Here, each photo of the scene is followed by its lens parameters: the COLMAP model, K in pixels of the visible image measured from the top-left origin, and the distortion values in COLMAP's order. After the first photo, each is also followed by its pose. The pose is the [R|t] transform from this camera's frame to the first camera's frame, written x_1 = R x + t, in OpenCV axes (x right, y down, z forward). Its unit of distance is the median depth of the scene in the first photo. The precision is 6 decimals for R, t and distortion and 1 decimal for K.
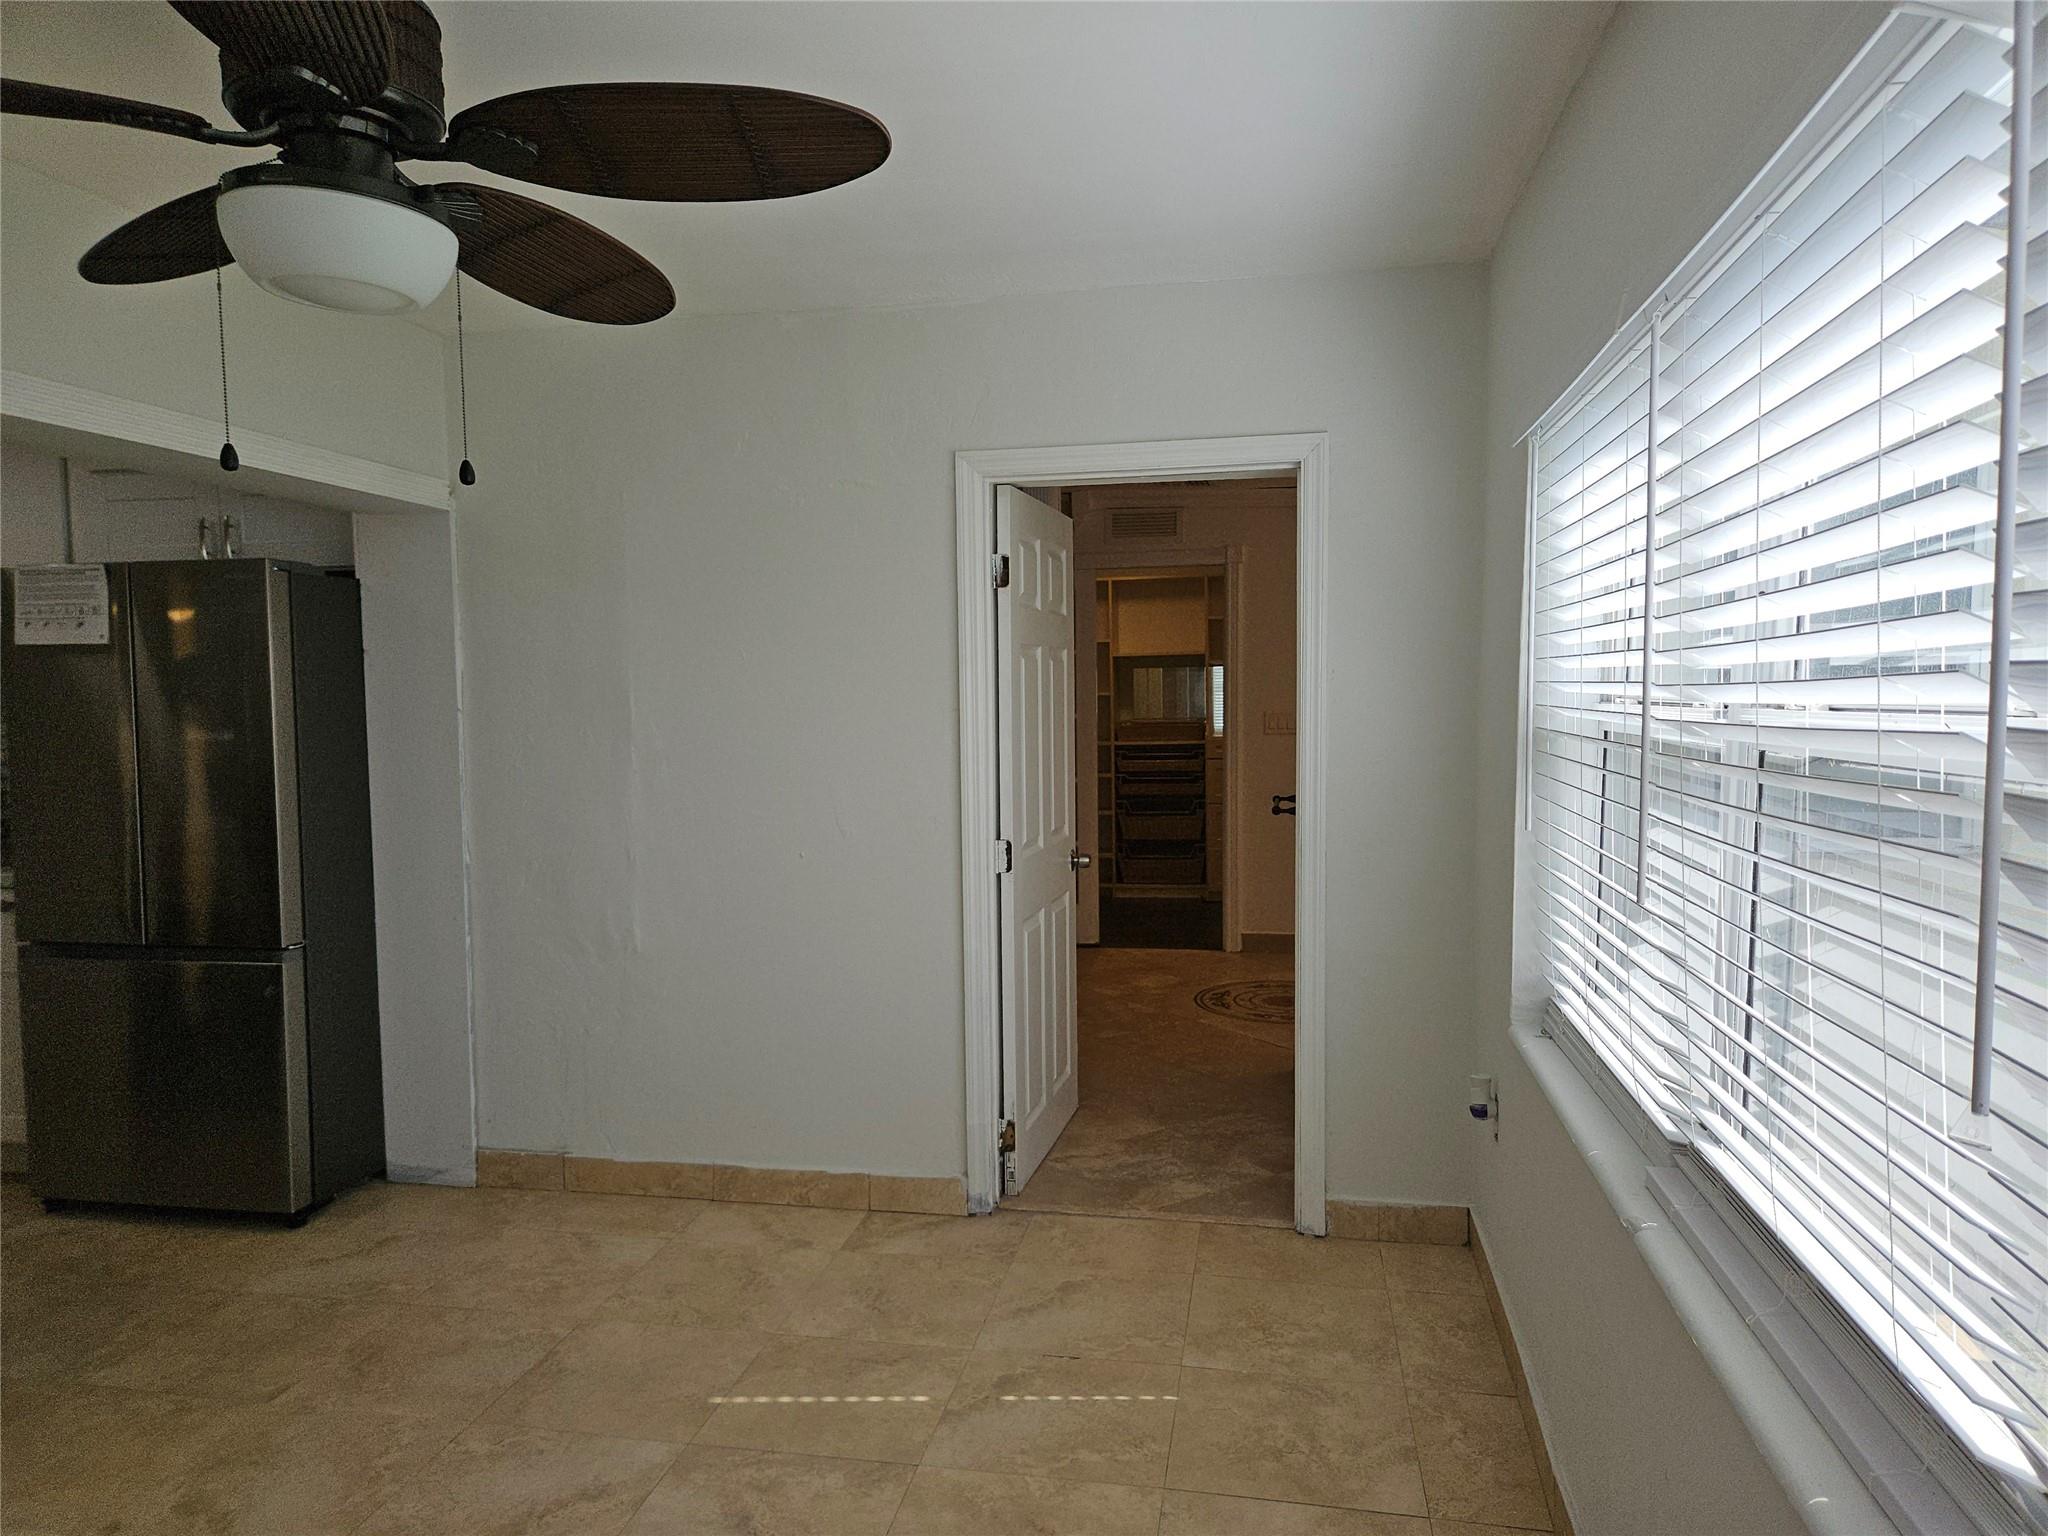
lens RADIAL K [[1356.2, 0, 1008.8], [0, 1356.2, 789.1], [0, 0, 1]] dist [0.058543, -0.061022]
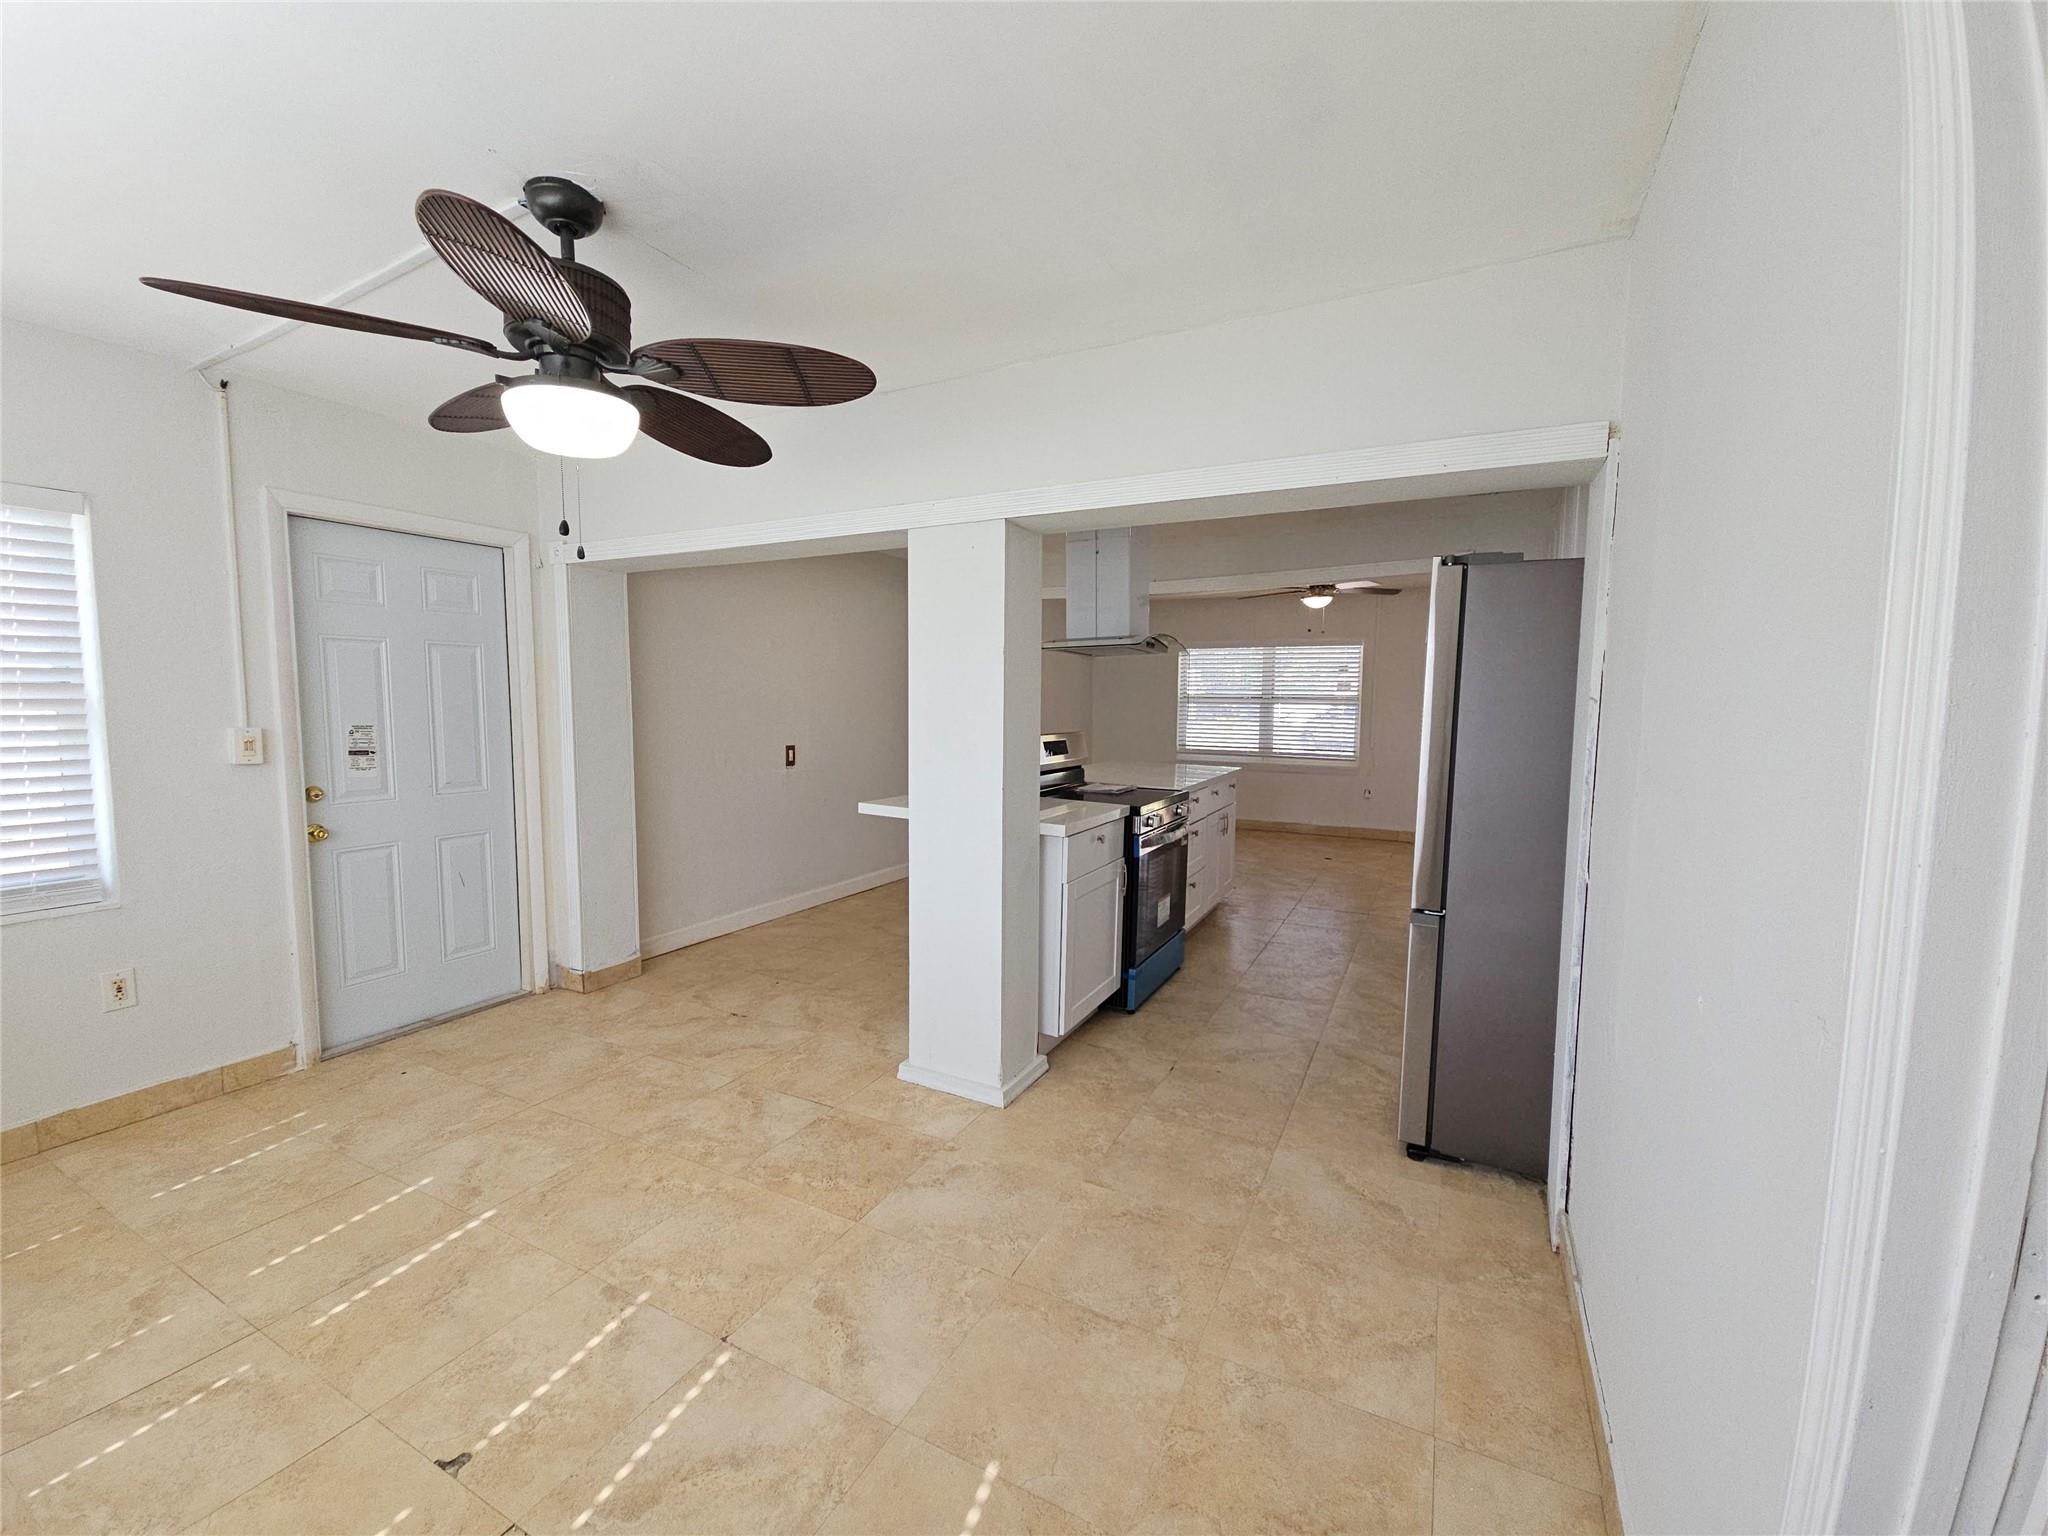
lens RADIAL K [[836.0, 0, 1021.4], [0, 836.0, 768.8], [0, 0, 1]] dist [0.003482, -0.000757]
pose [[-0.282750, 0.088873, -0.955068, 0.201057], [-0.074480, 0.990658, 0.114234, -0.051200], [0.956298, 0.103433, -0.273489, 0.866242]]
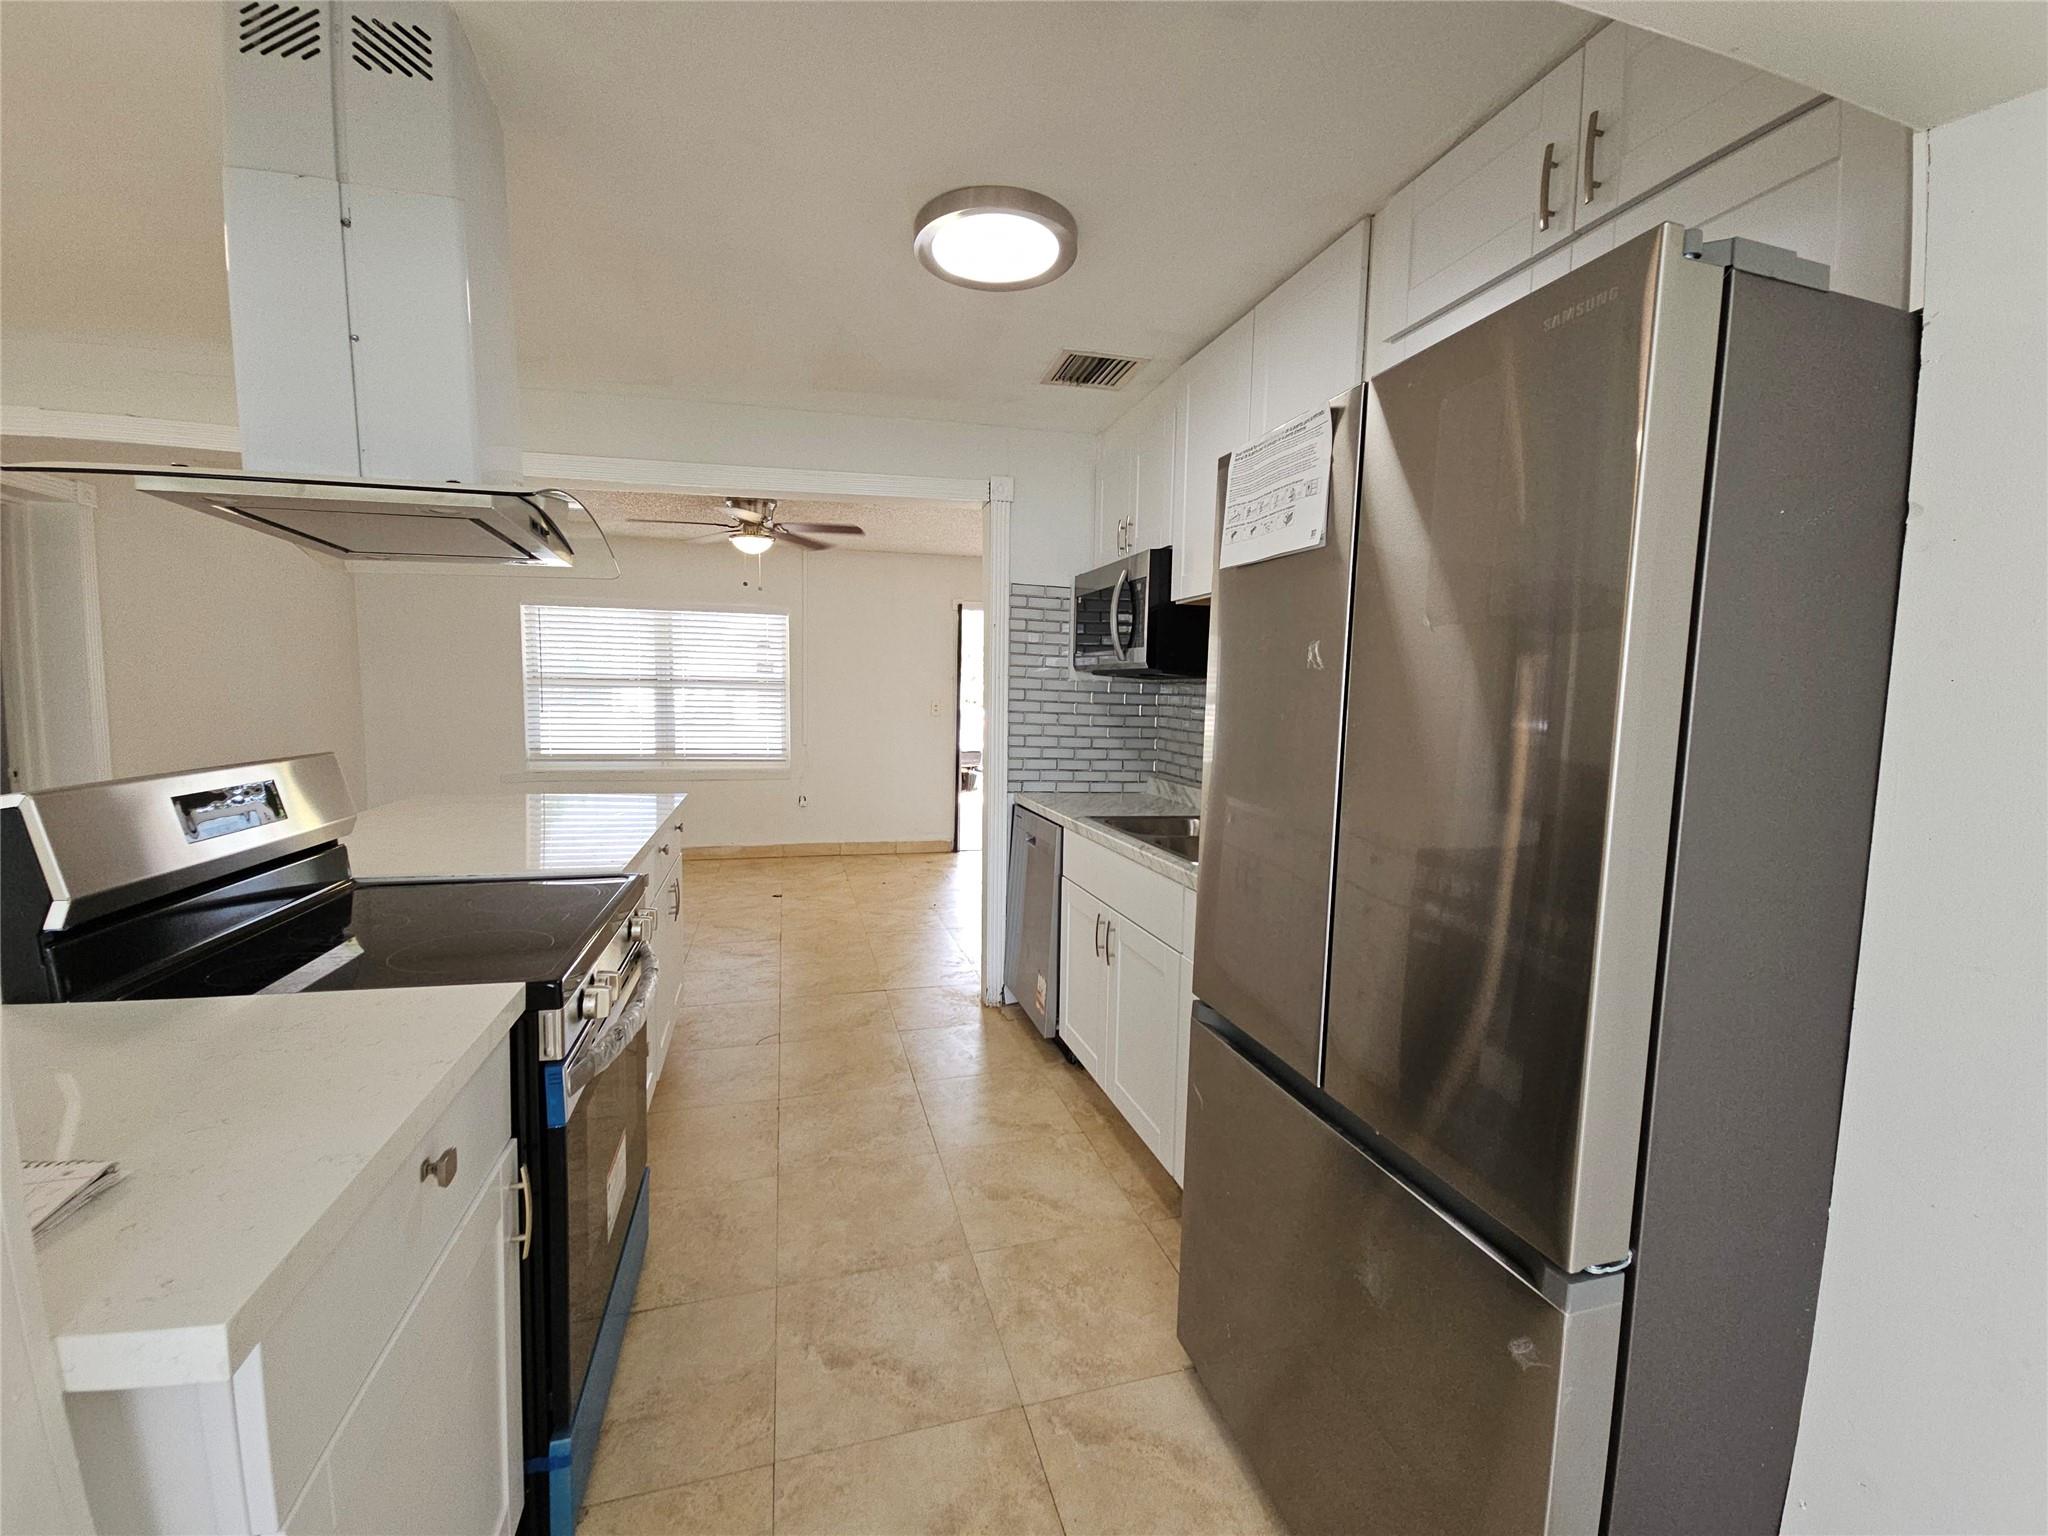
lens RADIAL K [[836.0, 0, 1021.4], [0, 836.0, 768.8], [0, 0, 1]] dist [0.003482, -0.000757]
pose [[0.446625, 0.098354, -0.889299, -0.400016], [-0.086215, 0.994045, 0.066640, -0.027828], [0.890558, 0.046908, 0.452445, 0.744584]]
